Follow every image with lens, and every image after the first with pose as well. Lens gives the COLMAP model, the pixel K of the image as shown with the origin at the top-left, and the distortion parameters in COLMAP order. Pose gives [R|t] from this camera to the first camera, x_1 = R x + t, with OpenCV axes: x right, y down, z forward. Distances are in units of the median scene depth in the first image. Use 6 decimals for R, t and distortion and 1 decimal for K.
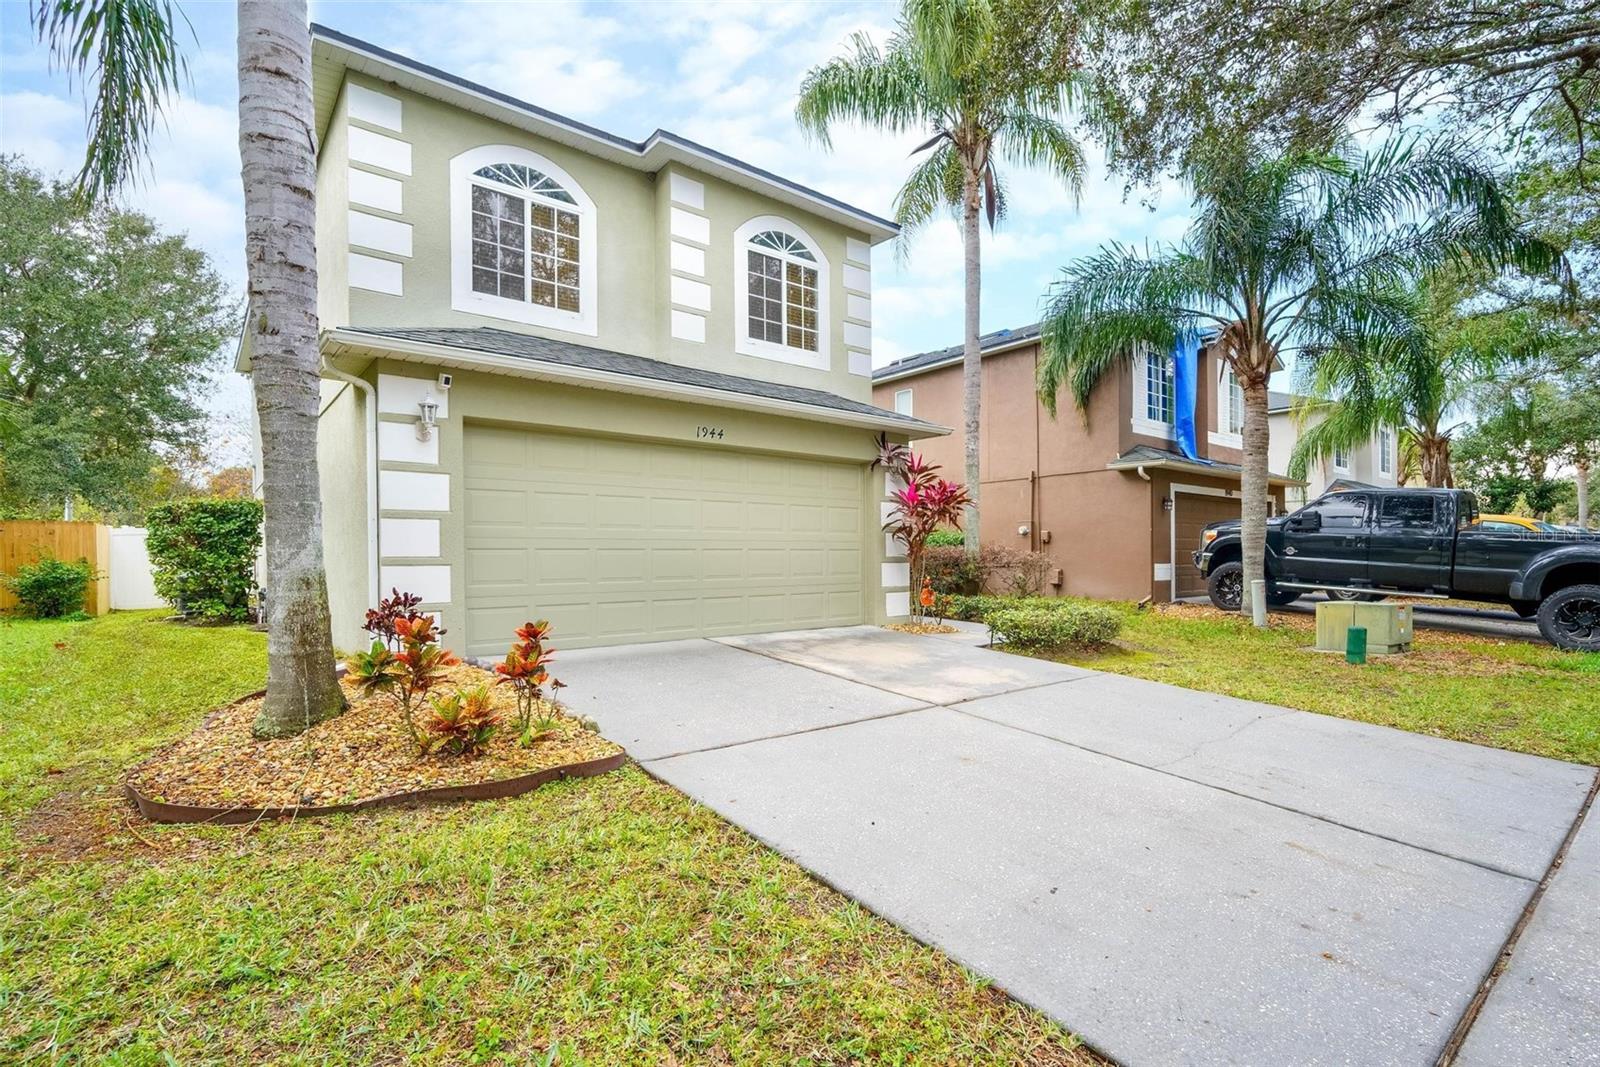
lens RADIAL K [[745.6, 0, 800.0], [0, 745.6, 533.5], [0, 0, 1]] dist [-0.002900, -0.000275]
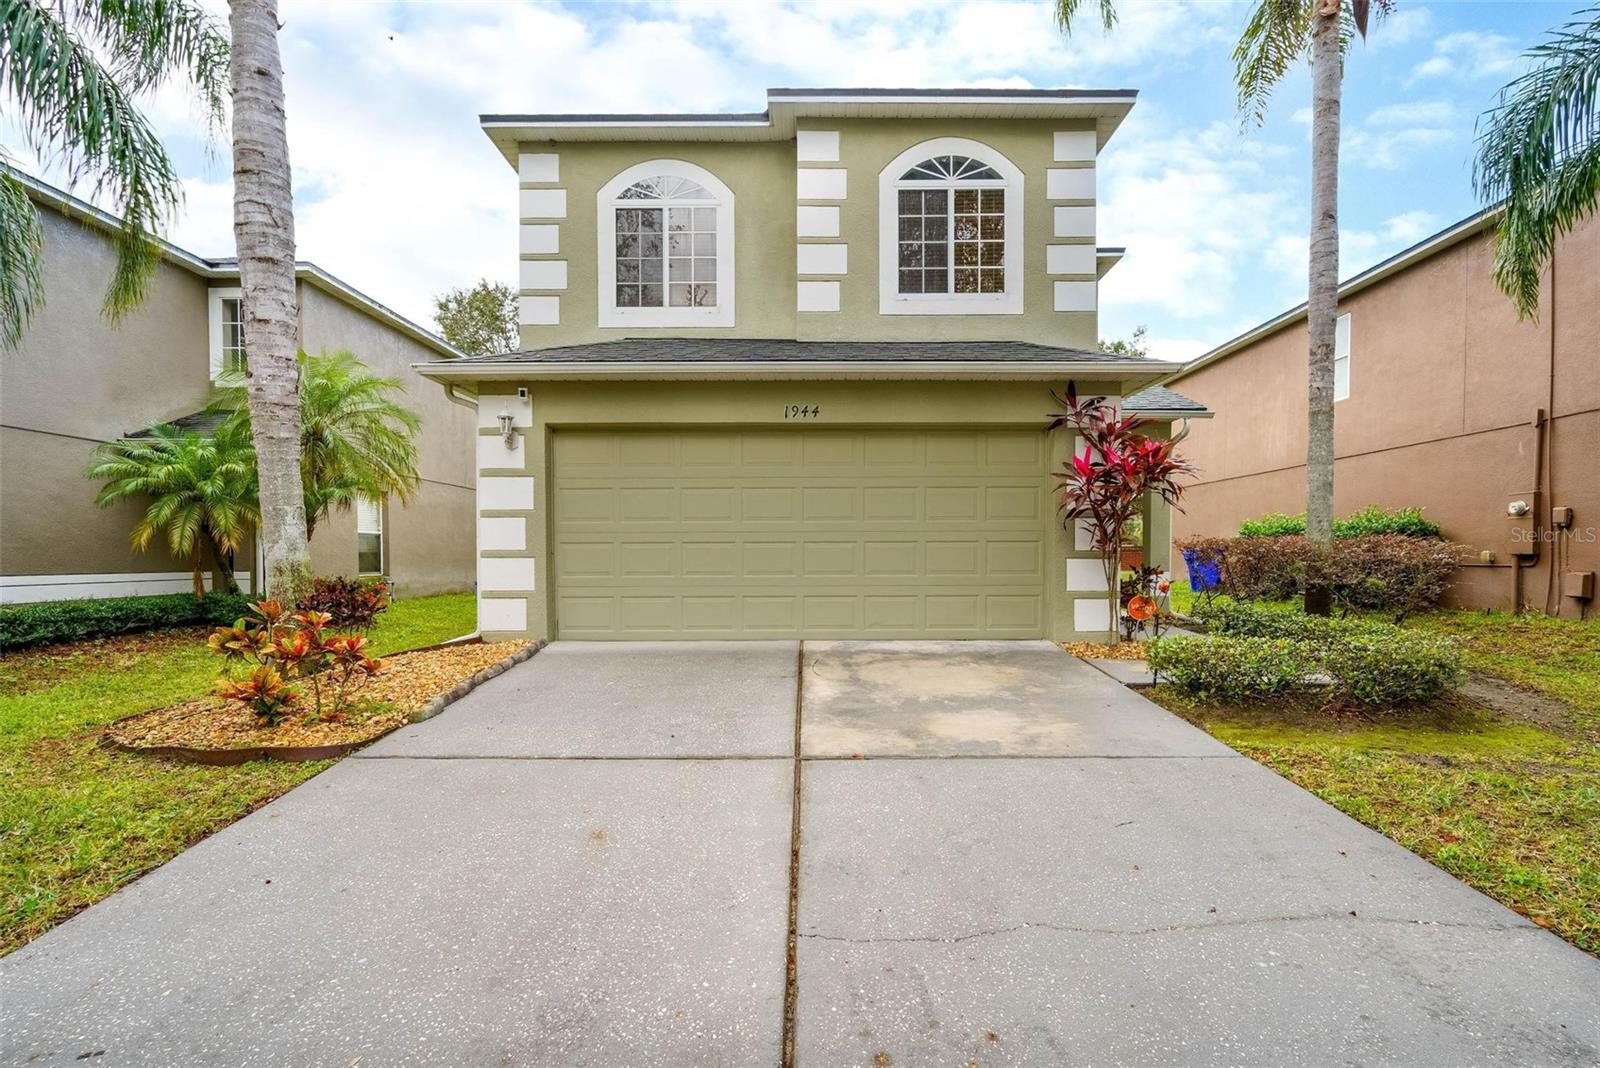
lens RADIAL K [[740.0, 0, 803.2], [0, 740.0, 542.5], [0, 0, 1]] dist [-0.001045, -0.000015]
pose [[0.780755, -0.005627, -0.624812, 0.388715], [0.018734, 0.999721, 0.014407, 0.008213], [0.624557, -0.022953, 0.780642, 0.274745]]
